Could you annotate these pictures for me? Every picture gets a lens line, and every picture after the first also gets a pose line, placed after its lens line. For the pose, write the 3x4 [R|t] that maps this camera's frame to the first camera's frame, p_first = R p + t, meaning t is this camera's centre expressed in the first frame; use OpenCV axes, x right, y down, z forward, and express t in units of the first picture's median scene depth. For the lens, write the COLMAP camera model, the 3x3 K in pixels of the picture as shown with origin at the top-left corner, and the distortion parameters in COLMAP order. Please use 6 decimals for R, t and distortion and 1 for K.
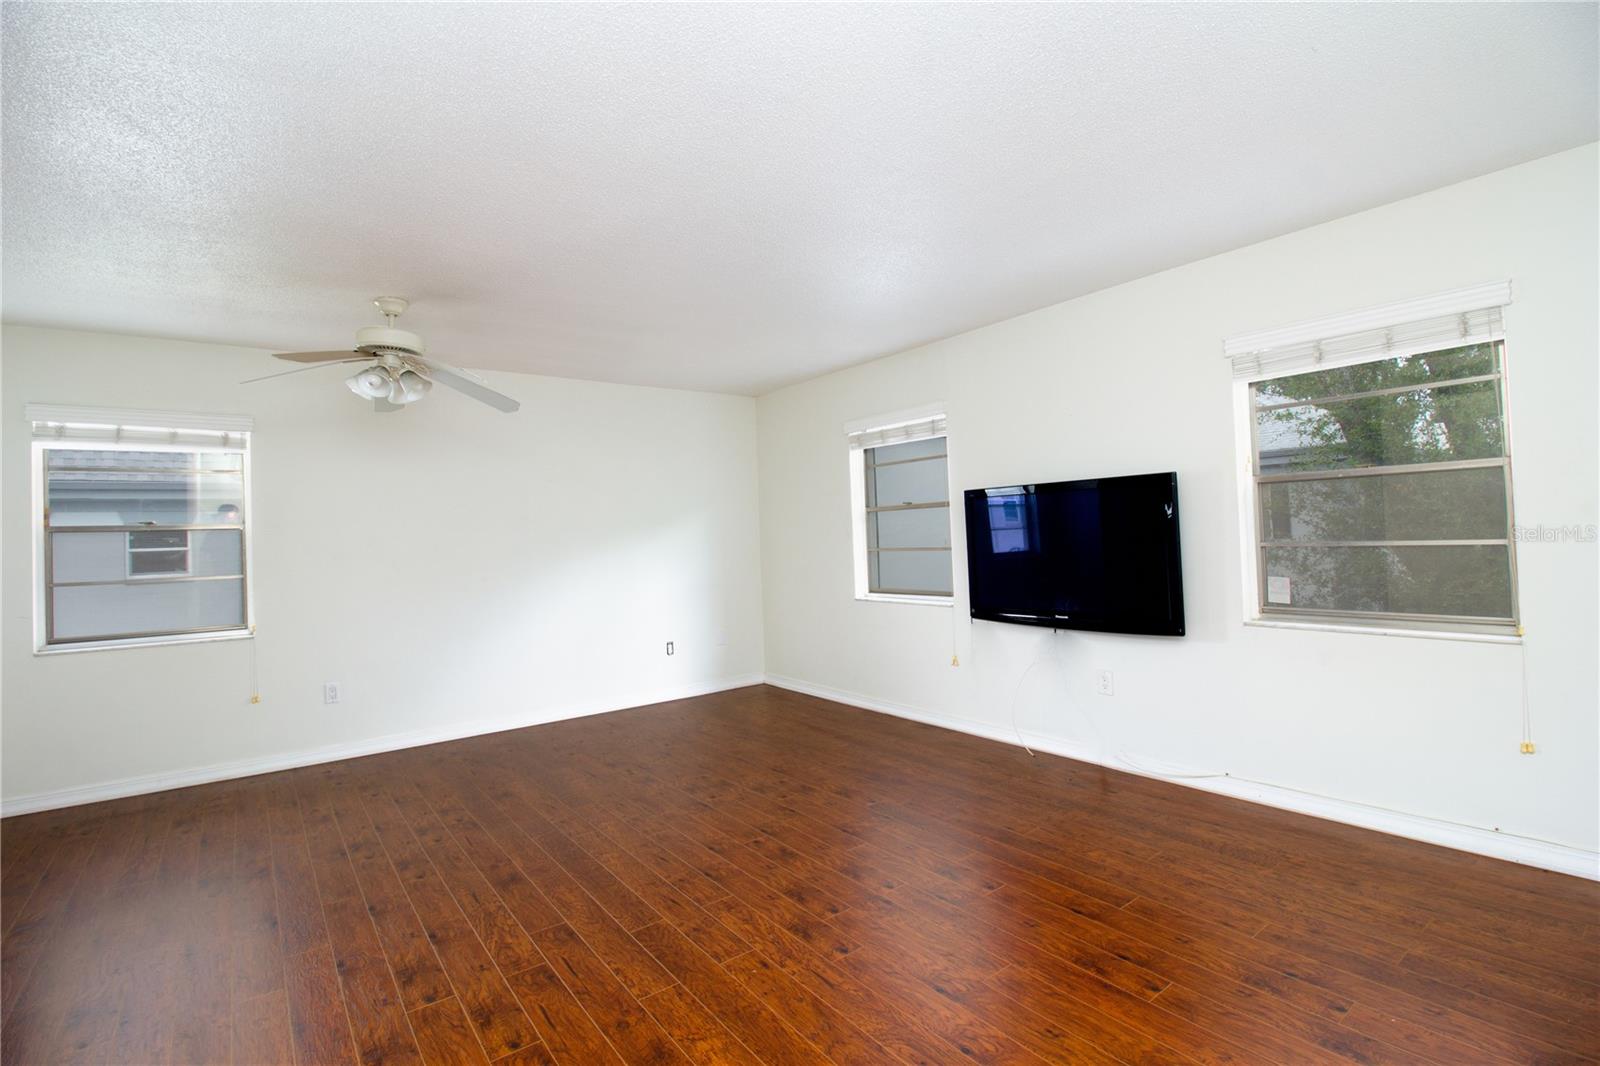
lens RADIAL K [[735.6, 0, 798.3], [0, 735.6, 518.6], [0, 0, 1]] dist [0.001310, -0.015047]
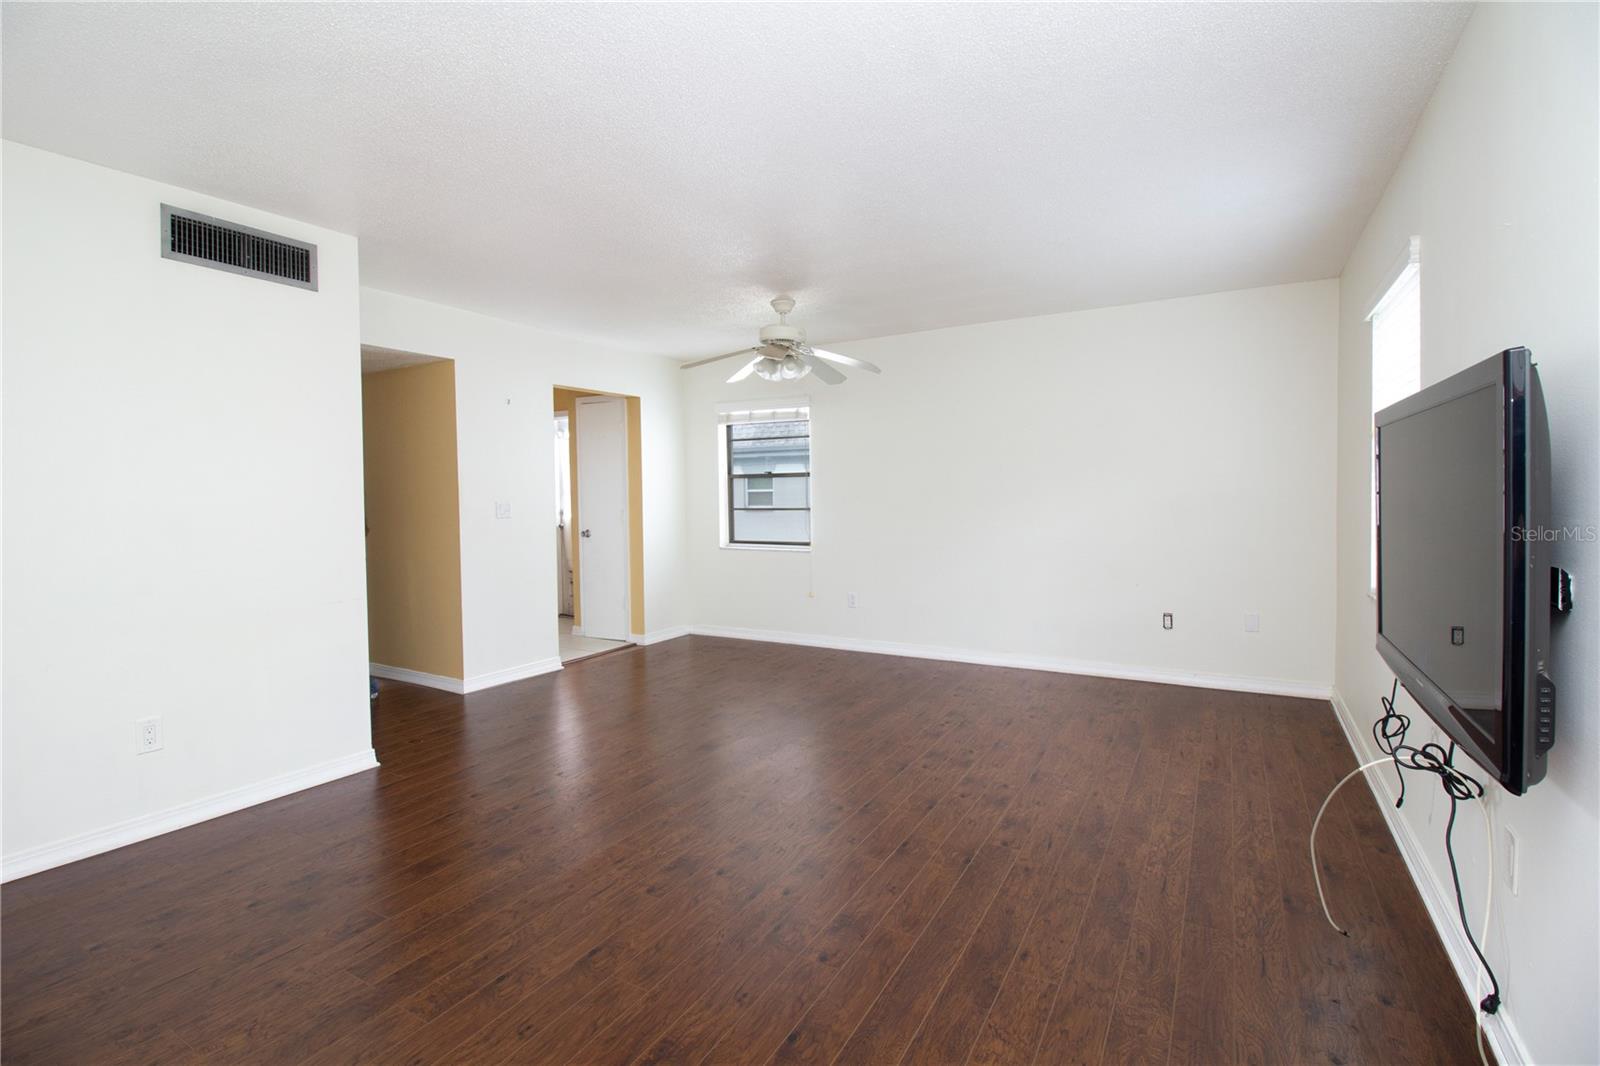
lens RADIAL K [[735.6, 0, 798.3], [0, 735.6, 518.6], [0, 0, 1]] dist [0.001310, -0.015047]
pose [[0.387121, 0.060378, -0.920050, 0.832914], [0.019925, 0.997073, 0.073816, -0.013222], [0.921814, -0.046908, 0.384784, 0.627760]]
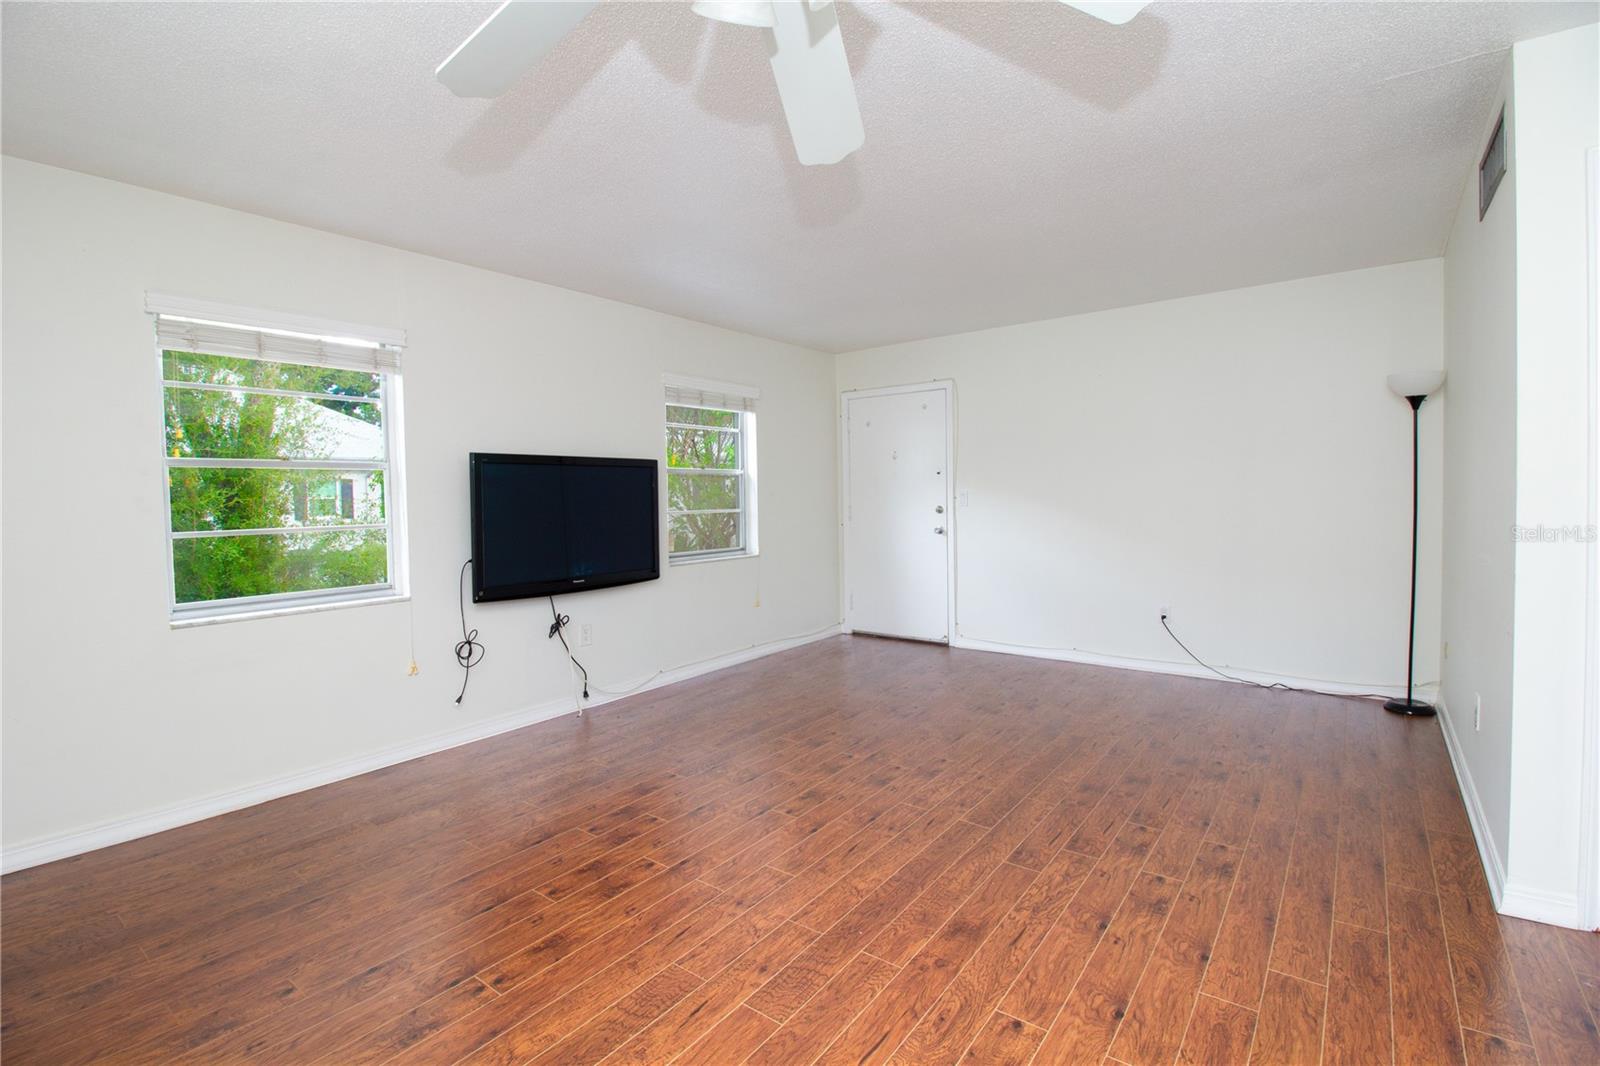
lens RADIAL K [[735.6, 0, 798.3], [0, 735.6, 518.6], [0, 0, 1]] dist [0.001310, -0.015047]
pose [[-0.264998, 0.010277, 0.964194, -1.036248], [0.008346, 0.999930, -0.008364, 0.071438], [-0.964213, 0.005831, -0.265065, 1.306704]]
